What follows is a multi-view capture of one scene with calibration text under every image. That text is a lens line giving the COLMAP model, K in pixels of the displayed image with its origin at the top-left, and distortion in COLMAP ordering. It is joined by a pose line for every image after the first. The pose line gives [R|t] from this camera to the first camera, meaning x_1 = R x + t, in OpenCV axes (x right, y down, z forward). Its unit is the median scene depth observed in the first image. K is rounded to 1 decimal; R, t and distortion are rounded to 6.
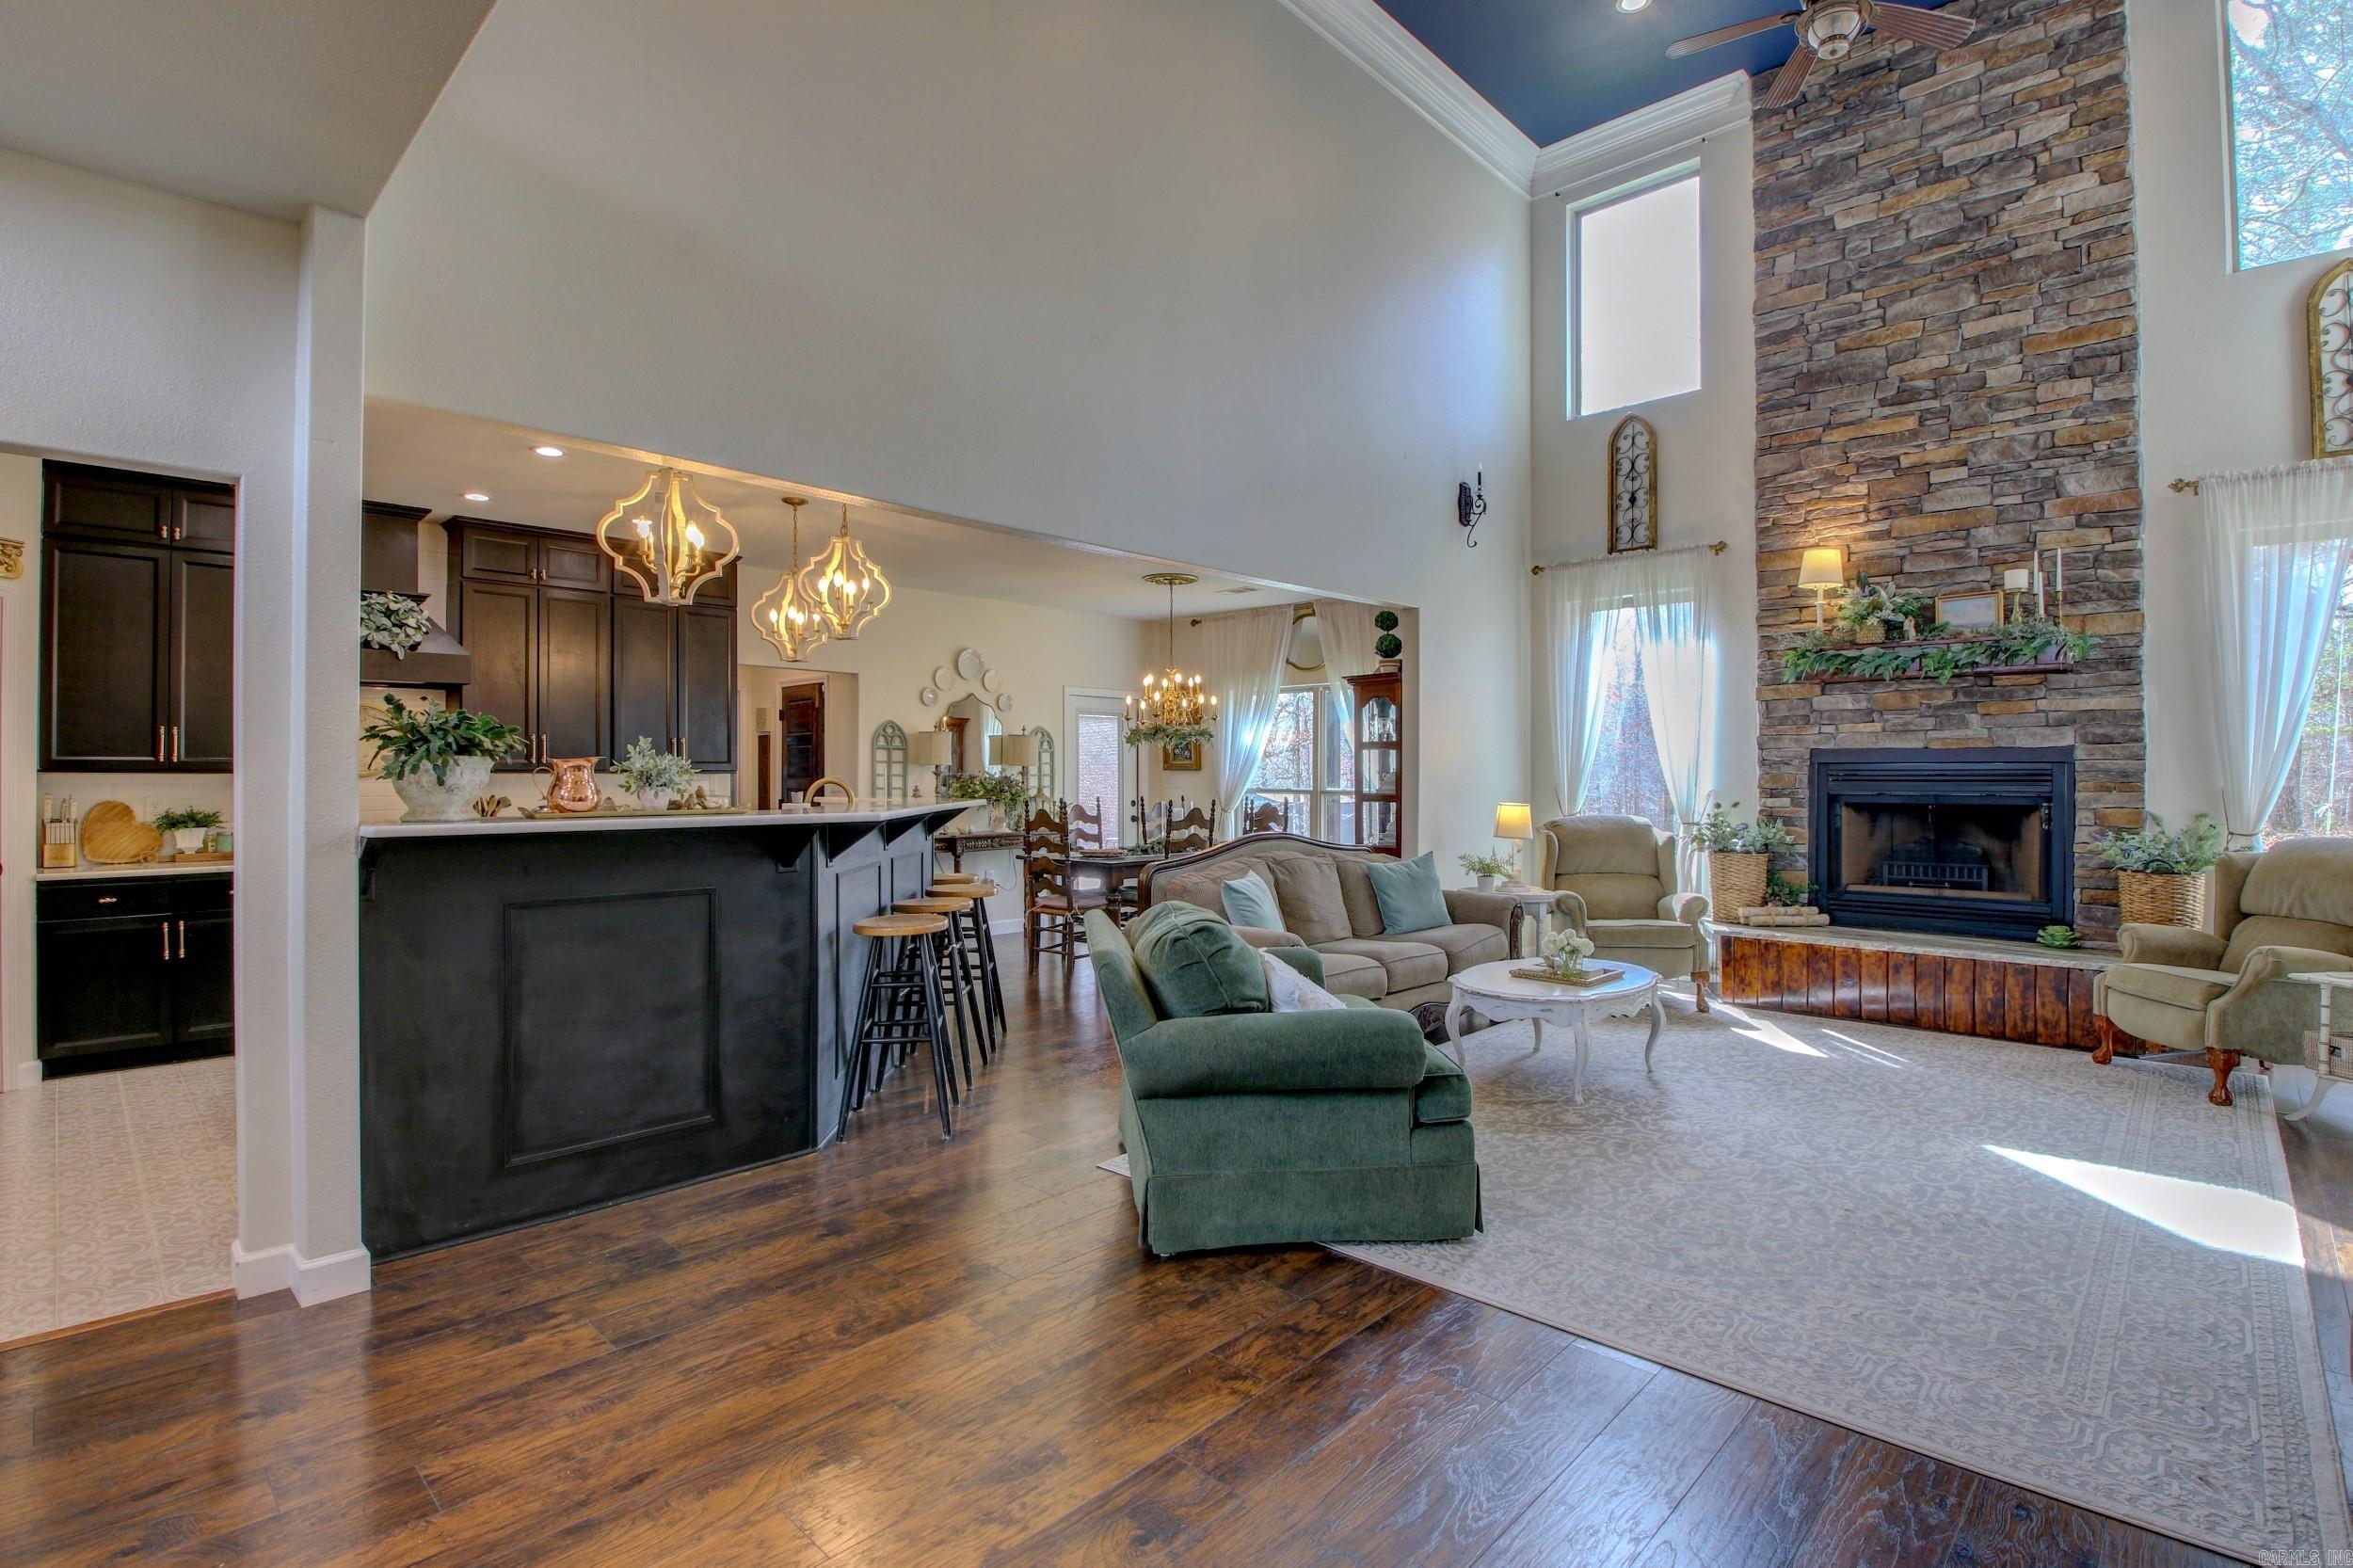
lens RADIAL K [[1104.7, 0, 1176.0], [0, 1104.7, 768.6], [0, 0, 1]] dist [0.010903, -0.026848]
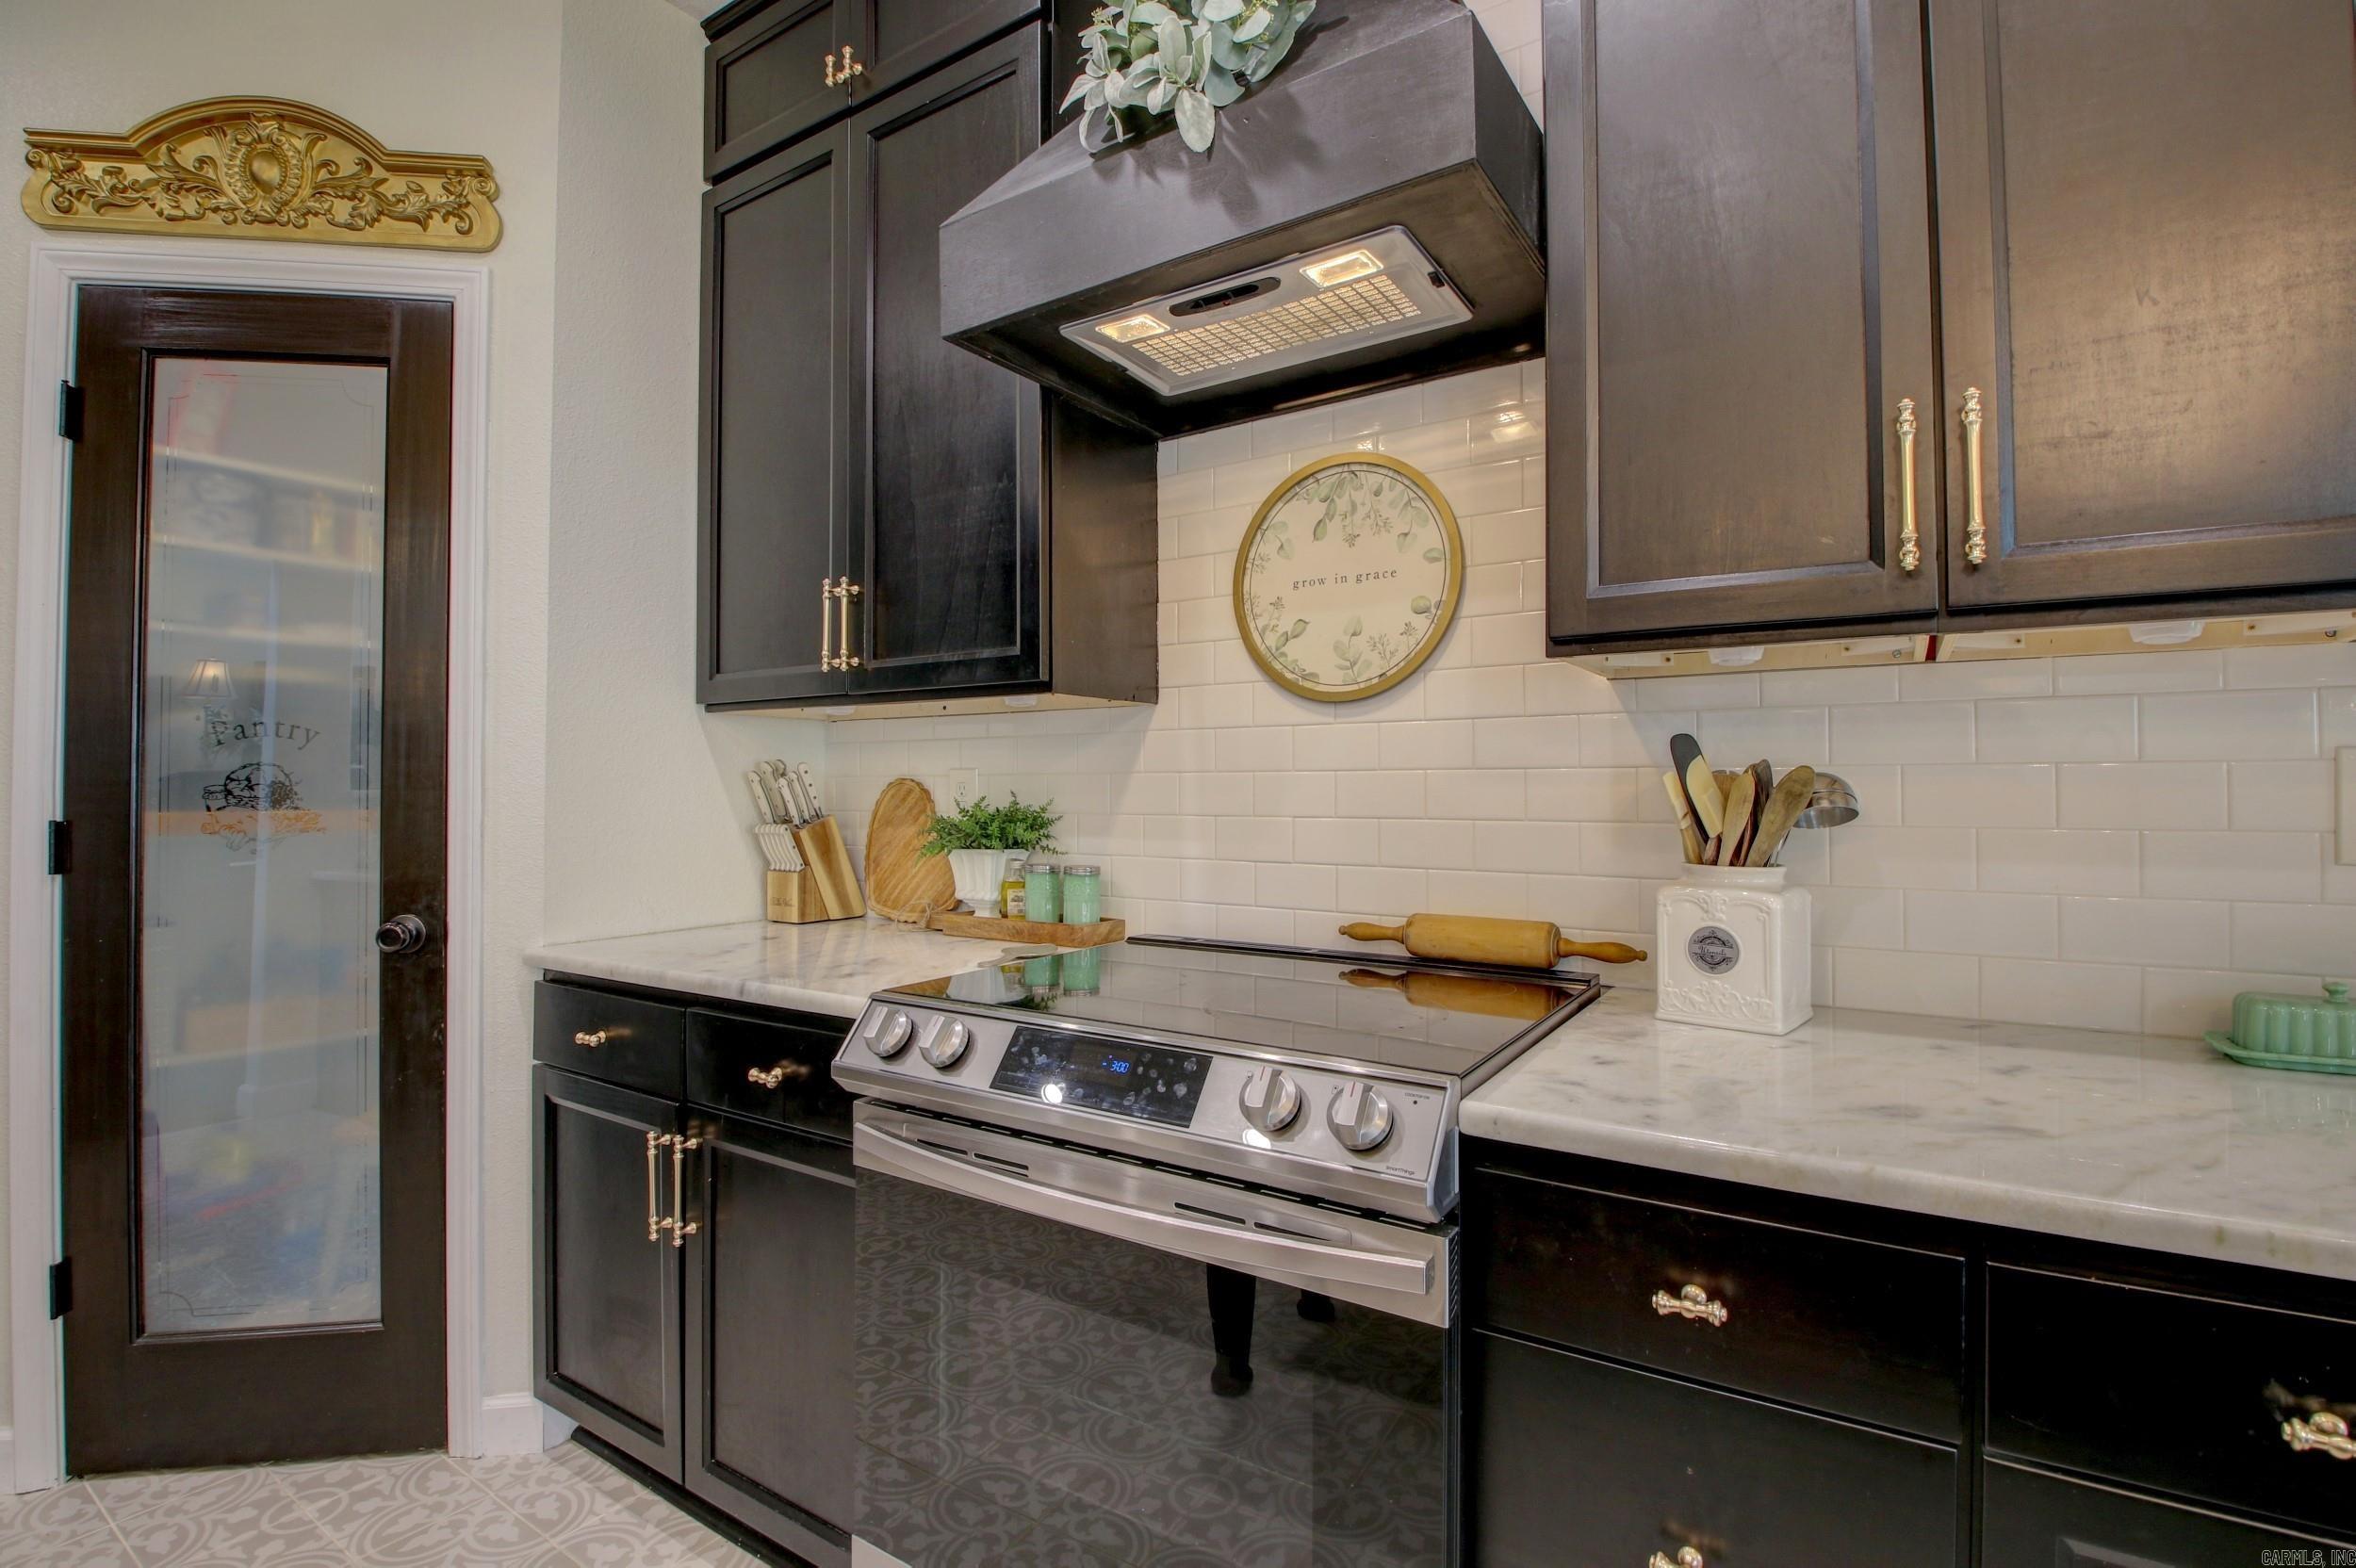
lens RADIAL K [[1100.0, 0, 1156.3], [0, 1100.0, 769.2], [0, 0, 1]] dist [0.000035, -0.011263]
pose [[0.170512, -0.008302, -0.985321, -0.443370], [0.011968, 0.999908, -0.006353, 0.025571], [0.985283, -0.010709, 0.170596, 0.869494]]
